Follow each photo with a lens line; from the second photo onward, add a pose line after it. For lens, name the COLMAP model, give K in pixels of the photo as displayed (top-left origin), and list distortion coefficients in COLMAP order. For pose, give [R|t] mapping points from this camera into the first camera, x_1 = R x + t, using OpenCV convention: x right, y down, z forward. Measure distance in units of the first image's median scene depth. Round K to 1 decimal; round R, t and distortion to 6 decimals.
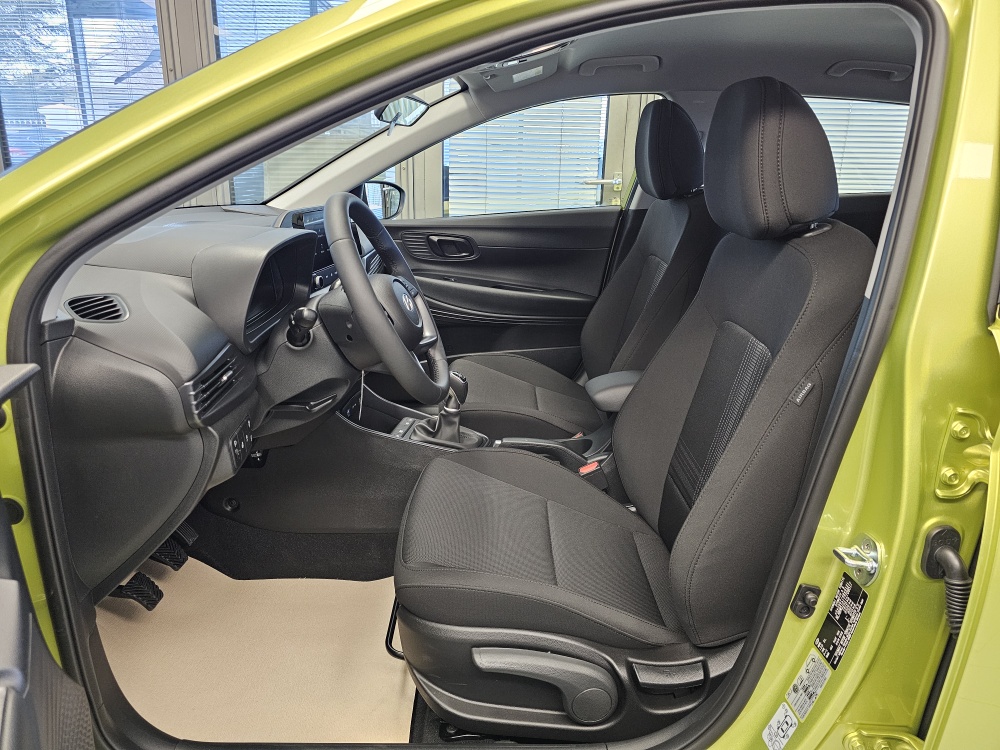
lens RADIAL K [[687.7, 0, 506.5], [0, 687.7, 366.8], [0, 0, 1]] dist [0.068662, -0.060801]
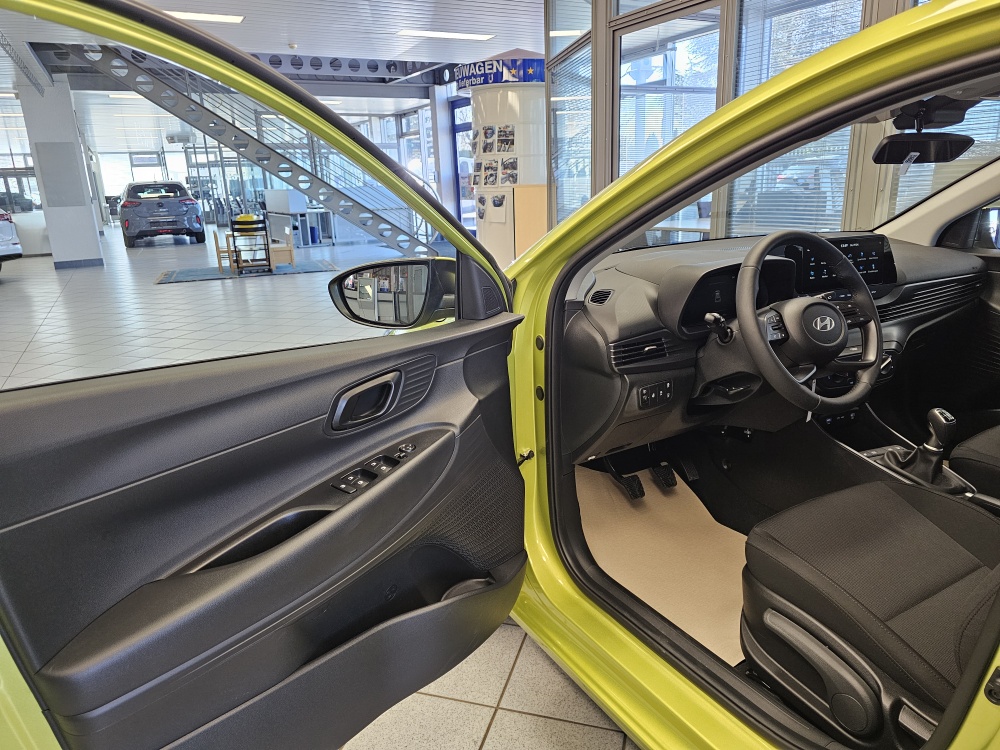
lens RADIAL K [[687.7, 0, 506.5], [0, 687.7, 366.8], [0, 0, 1]] dist [0.068662, -0.060801]
pose [[0.522323, 0.202093, -0.828455, 0.726290], [-0.216754, 0.971068, 0.100223, -0.032730], [0.824740, 0.127222, 0.551016, -0.121595]]
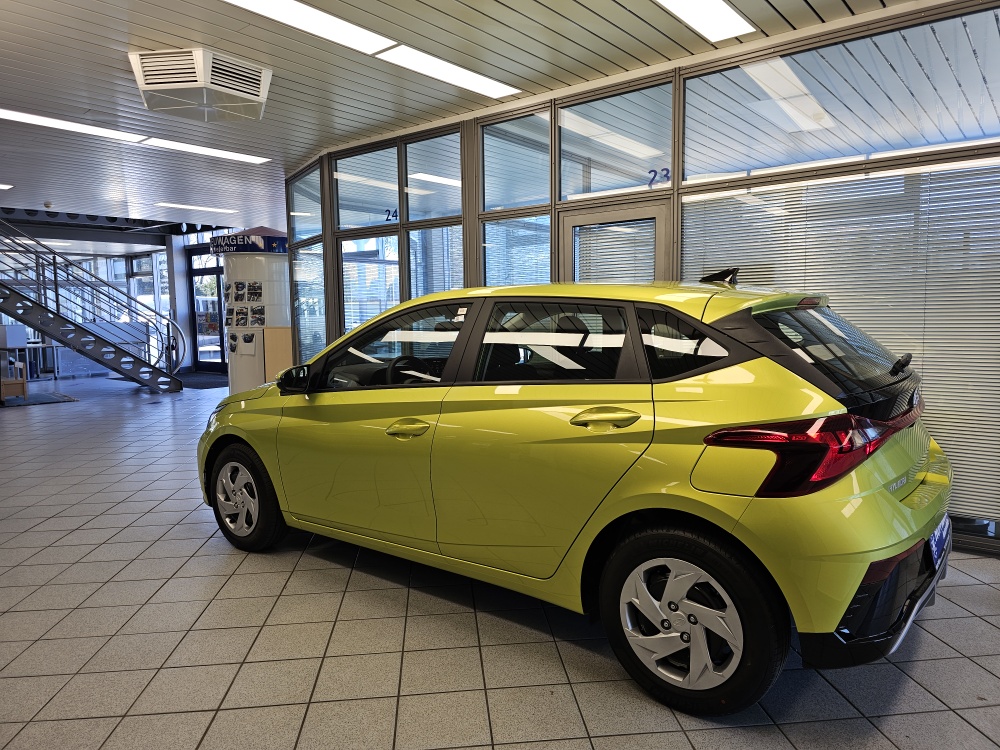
lens RADIAL K [[687.7, 0, 506.5], [0, 687.7, 366.8], [0, 0, 1]] dist [0.068662, -0.060801]
pose [[0.801379, 0.034030, -0.597189, 2.500438], [-0.159013, 0.974576, -0.157848, 0.286575], [0.576634, 0.221457, 0.786416, -1.544818]]
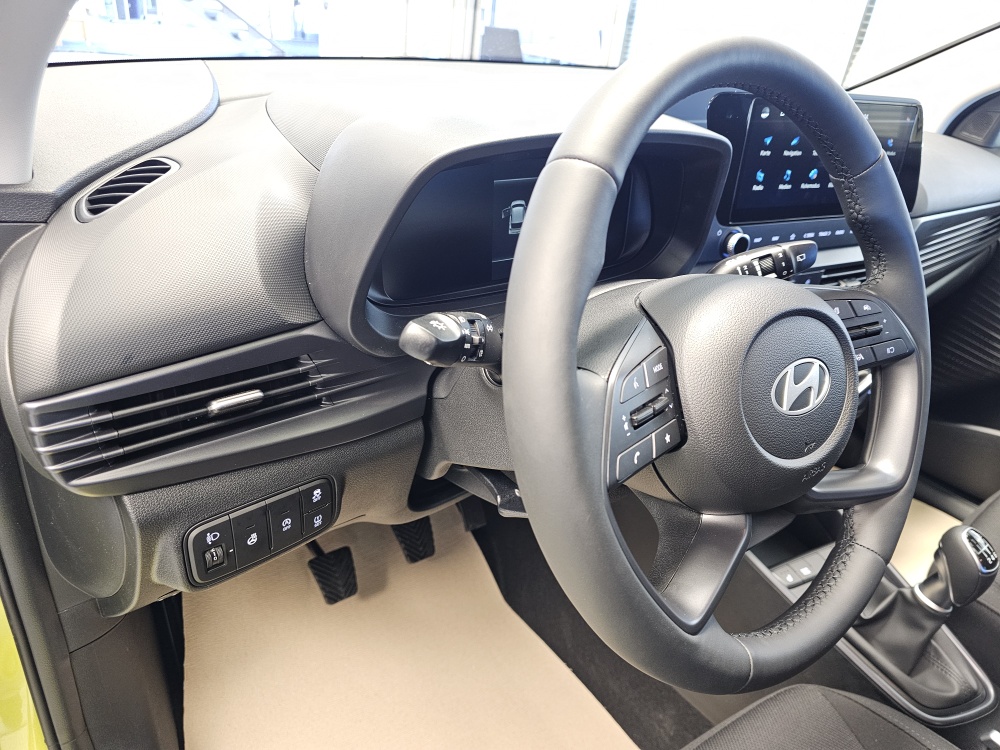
lens RADIAL K [[687.7, 0, 506.5], [0, 687.7, 366.8], [0, 0, 1]] dist [0.068662, -0.060801]
pose [[0.618601, 0.424341, -0.661263, 0.001406], [-0.329984, 0.904106, 0.271482, -0.188483], [0.713052, 0.050268, 0.699306, 0.801866]]
